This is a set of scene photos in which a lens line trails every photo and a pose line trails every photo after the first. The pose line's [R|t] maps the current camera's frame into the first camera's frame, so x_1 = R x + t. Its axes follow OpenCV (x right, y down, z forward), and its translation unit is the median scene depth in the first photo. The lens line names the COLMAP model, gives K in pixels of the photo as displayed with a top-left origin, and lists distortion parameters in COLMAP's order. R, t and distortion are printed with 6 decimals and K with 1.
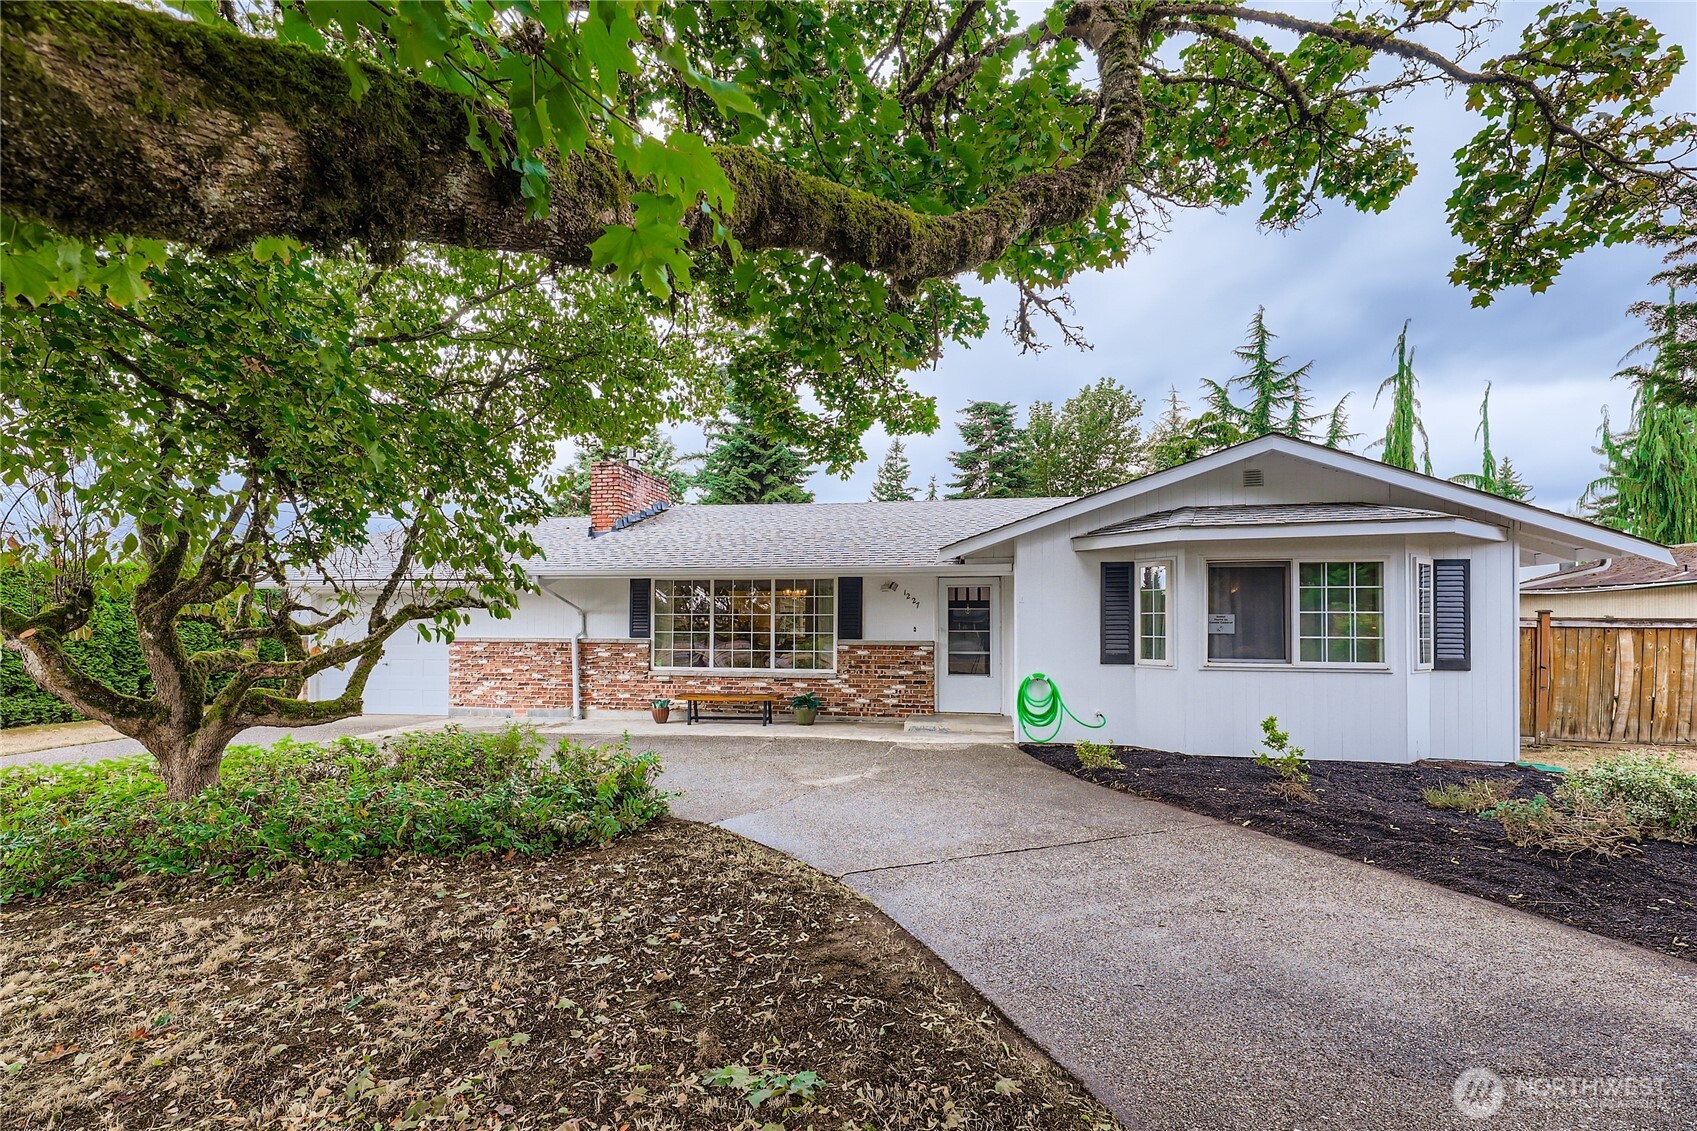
lens RADIAL K [[675.9, 0, 848.5], [0, 675.9, 565.5], [0, 0, 1]] dist [0.015356, -0.004000]
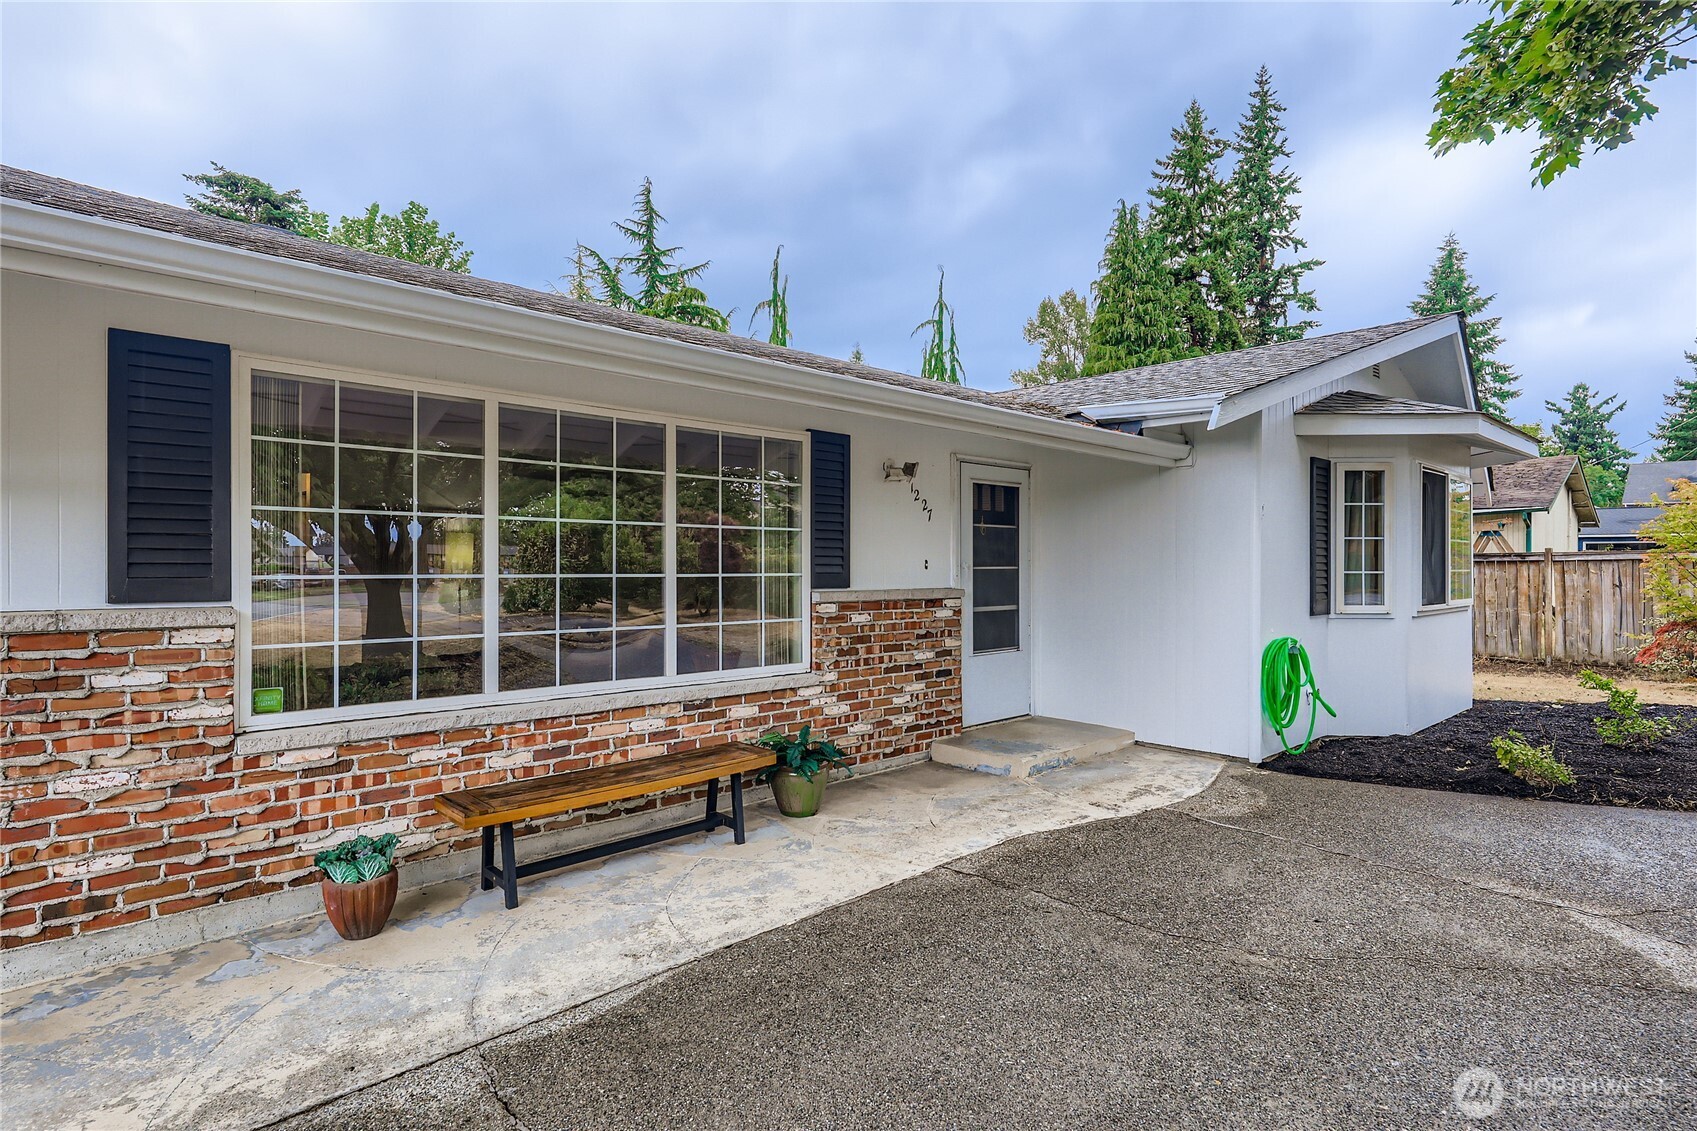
lens RADIAL K [[871.6, 0, 848.5], [0, 871.6, 565.5], [0, 0, 1]] dist [0.000370, 0.000235]
pose [[0.603422, -0.001128, 0.797421, -0.426763], [-0.067997, 0.996284, 0.052864, 0.065621], [-0.794517, -0.086122, 0.601103, 0.669509]]
